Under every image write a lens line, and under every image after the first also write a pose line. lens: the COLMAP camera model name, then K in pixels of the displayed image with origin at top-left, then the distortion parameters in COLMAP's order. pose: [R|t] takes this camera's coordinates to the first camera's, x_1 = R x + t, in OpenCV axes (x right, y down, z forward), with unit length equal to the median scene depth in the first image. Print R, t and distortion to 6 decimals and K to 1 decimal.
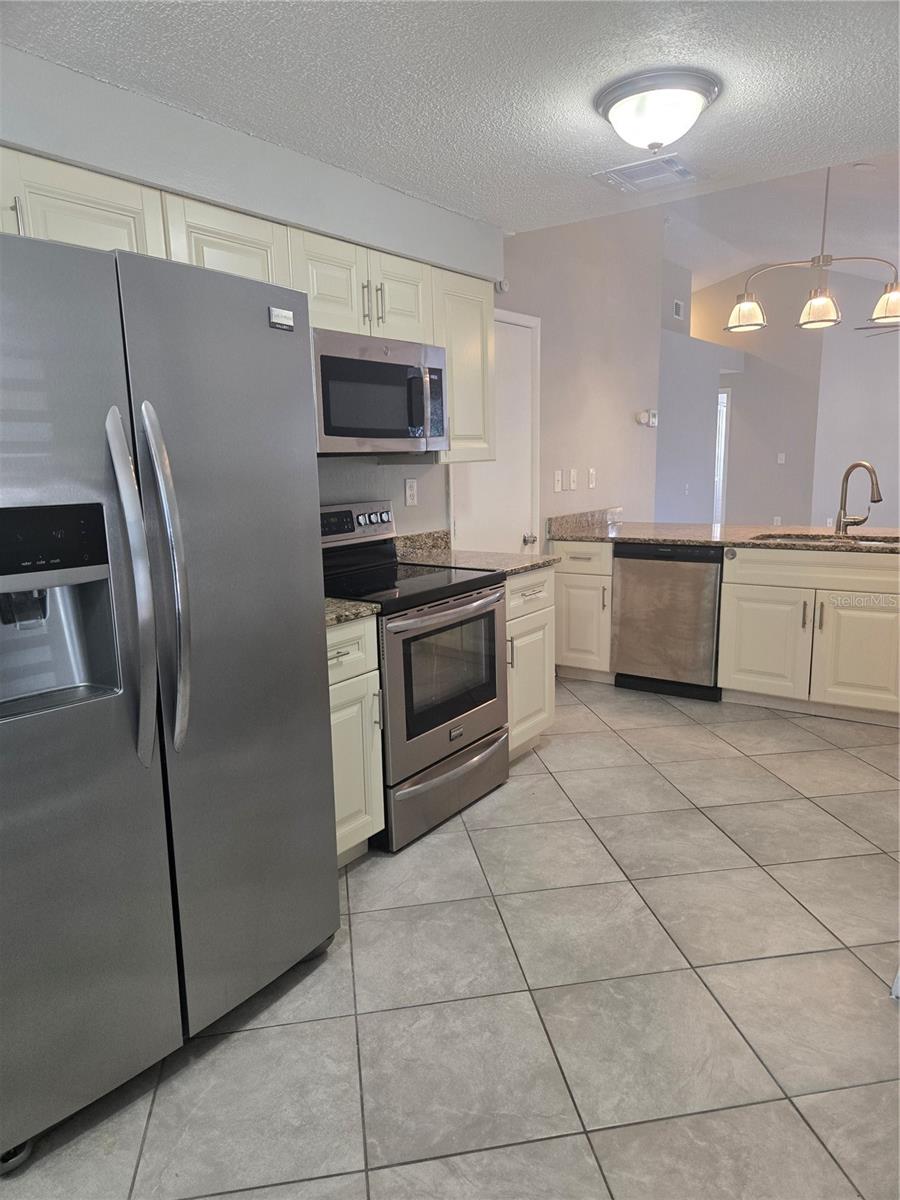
lens RADIAL K [[797.2, 0, 450.0], [0, 797.2, 600.0], [0, 0, 1]] dist [0.045812, -0.000050]
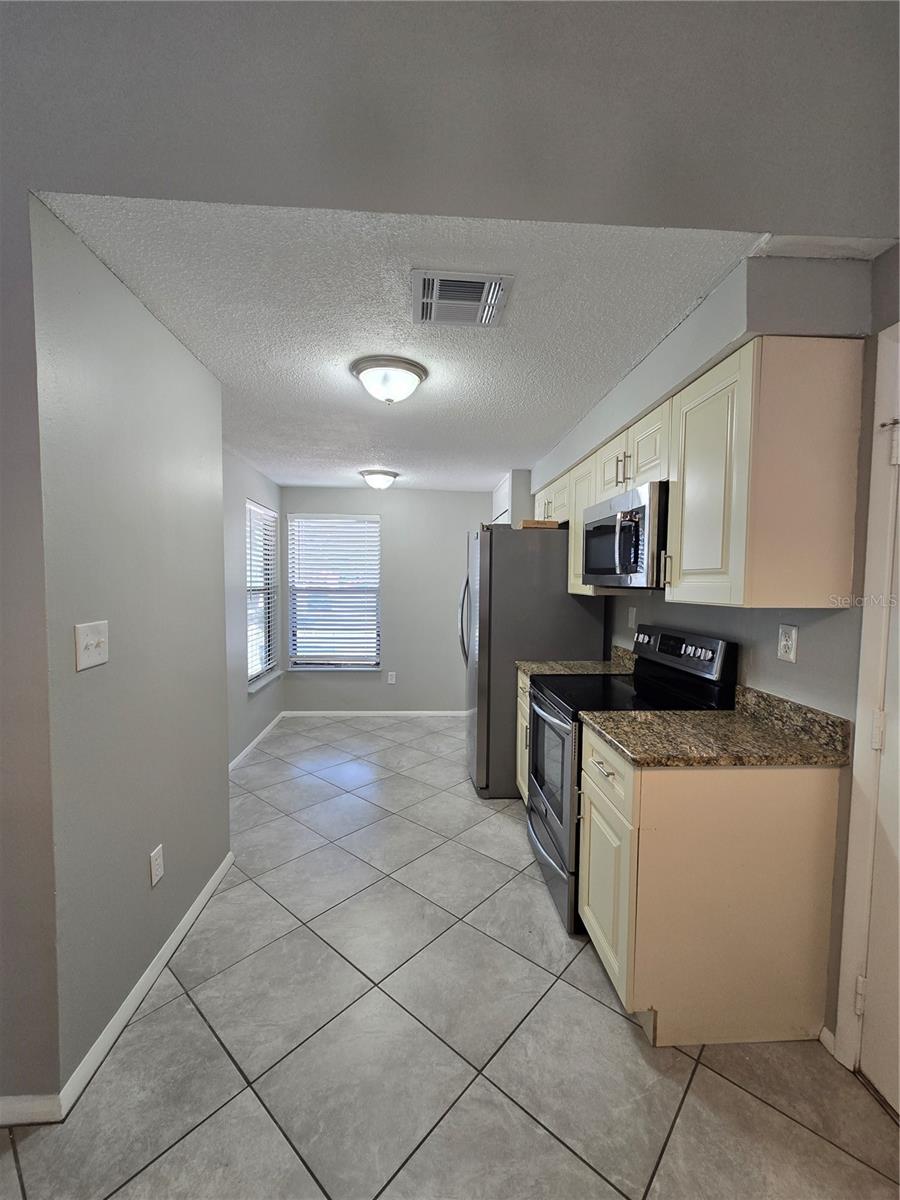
lens RADIAL K [[487.1, 0, 444.8], [0, 487.1, 599.3], [0, 0, 1]] dist [0.000697, 0.000008]
pose [[-0.771353, 0.039394, -0.635187, 0.640210], [-0.112918, 0.973774, 0.197517, -0.303087], [0.626310, 0.224079, -0.746675, 1.507774]]
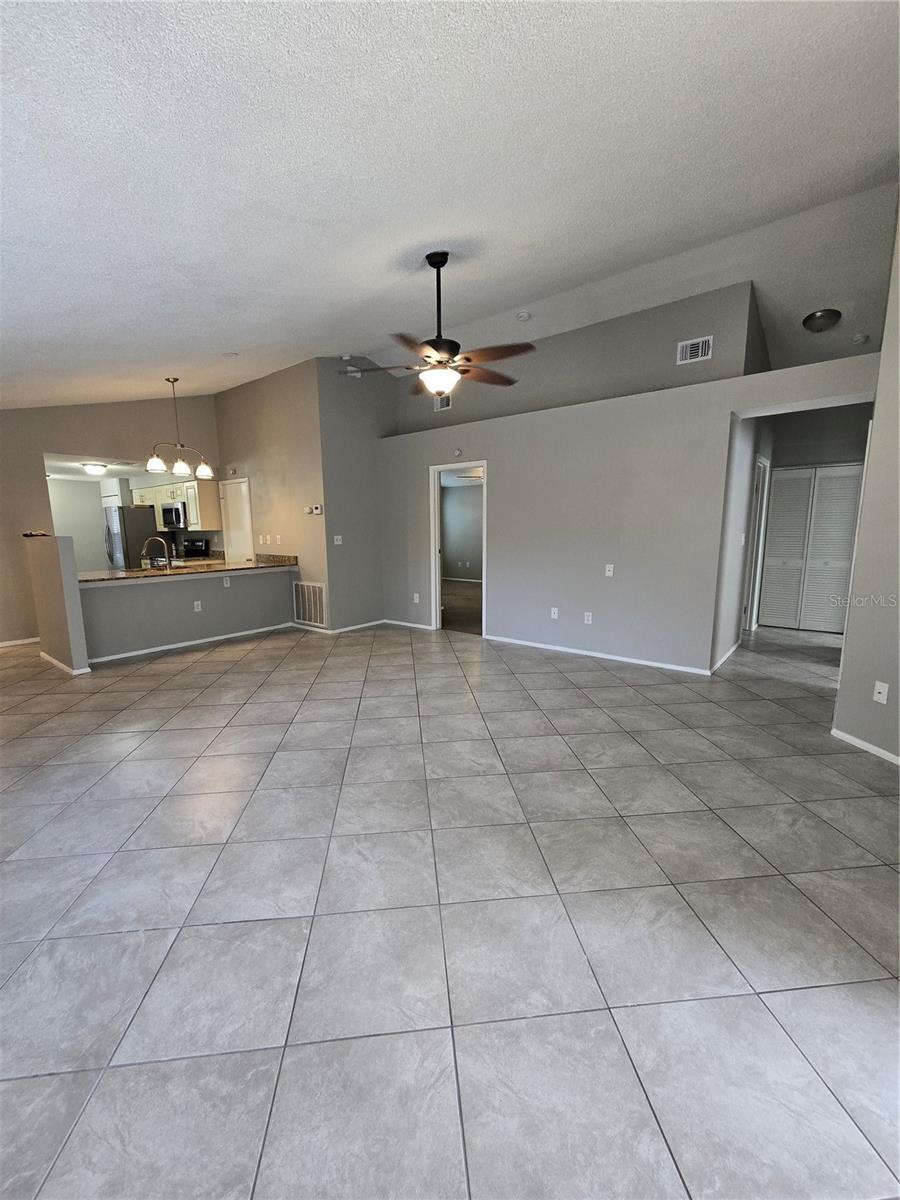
lens RADIAL K [[487.1, 0, 444.8], [0, 487.1, 599.3], [0, 0, 1]] dist [0.000697, 0.000008]
pose [[-0.043118, 0.174396, -0.983731, 2.764715], [-0.164401, 0.969986, 0.179165, -0.566510], [0.985451, 0.169452, -0.013153, 2.768797]]
